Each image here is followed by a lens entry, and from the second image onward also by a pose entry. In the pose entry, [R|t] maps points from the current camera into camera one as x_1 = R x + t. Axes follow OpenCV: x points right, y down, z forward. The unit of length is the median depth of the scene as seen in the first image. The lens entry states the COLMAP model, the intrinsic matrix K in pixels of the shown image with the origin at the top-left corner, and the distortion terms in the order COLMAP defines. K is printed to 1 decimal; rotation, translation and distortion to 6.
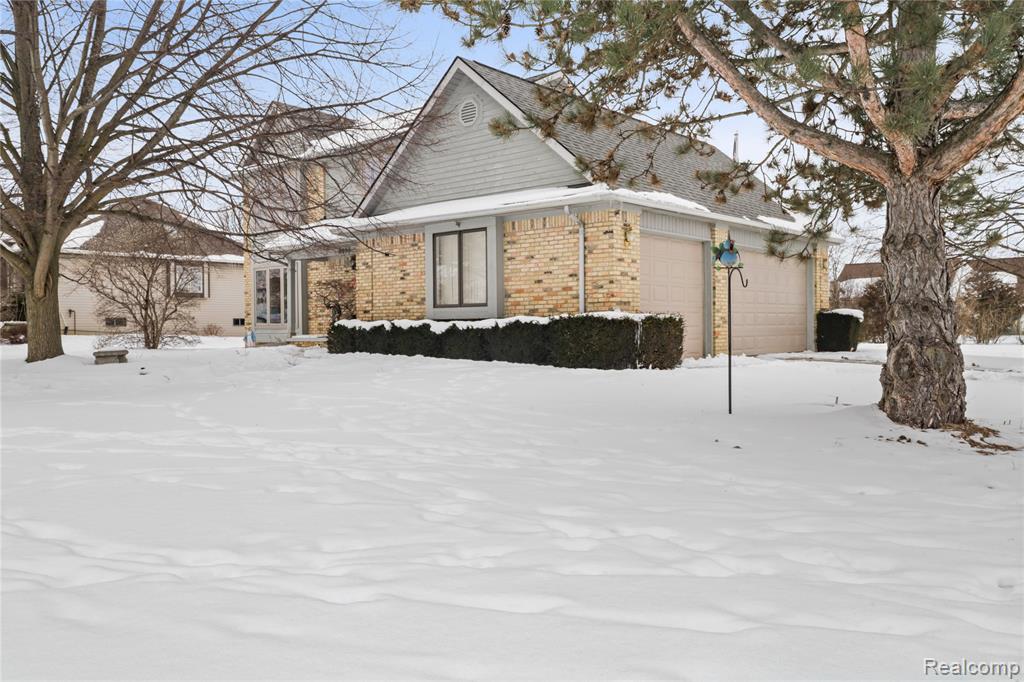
lens RADIAL K [[813.4, 0, 512.0], [0, 813.4, 341.0], [0, 0, 1]] dist [-0.004567, -0.001071]
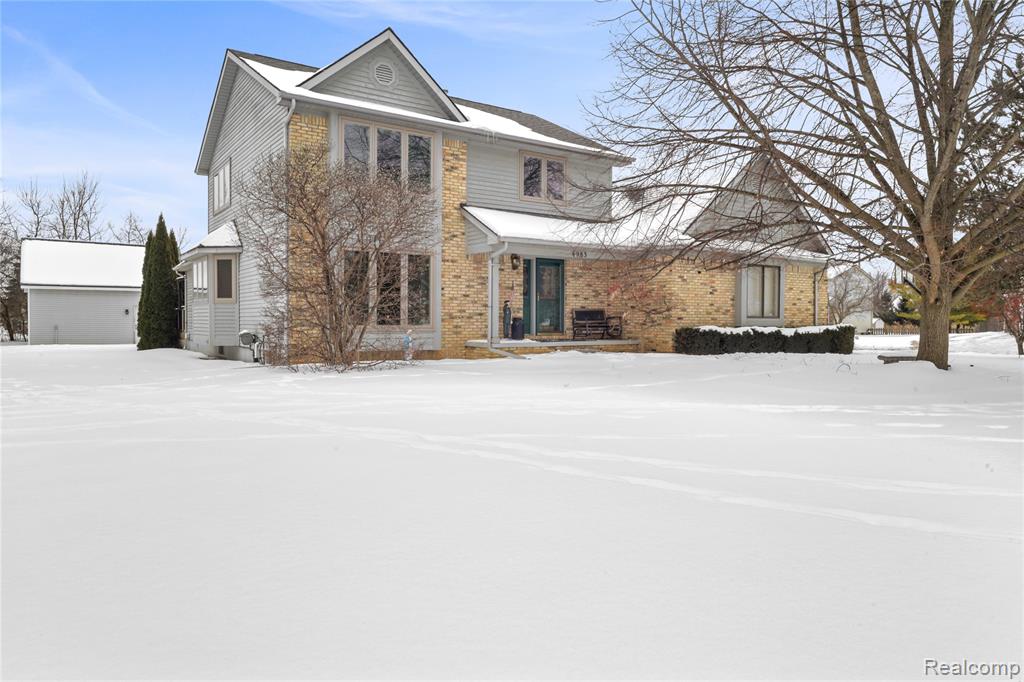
lens RADIAL K [[705.2, 0, 512.0], [0, 705.2, 341.0], [0, 0, 1]] dist [0.003912, 0.000617]
pose [[0.168045, -0.030498, 0.985308, -1.377330], [0.005404, 0.999535, 0.030017, -0.040614], [-0.985765, 0.000280, 0.168131, 1.220451]]
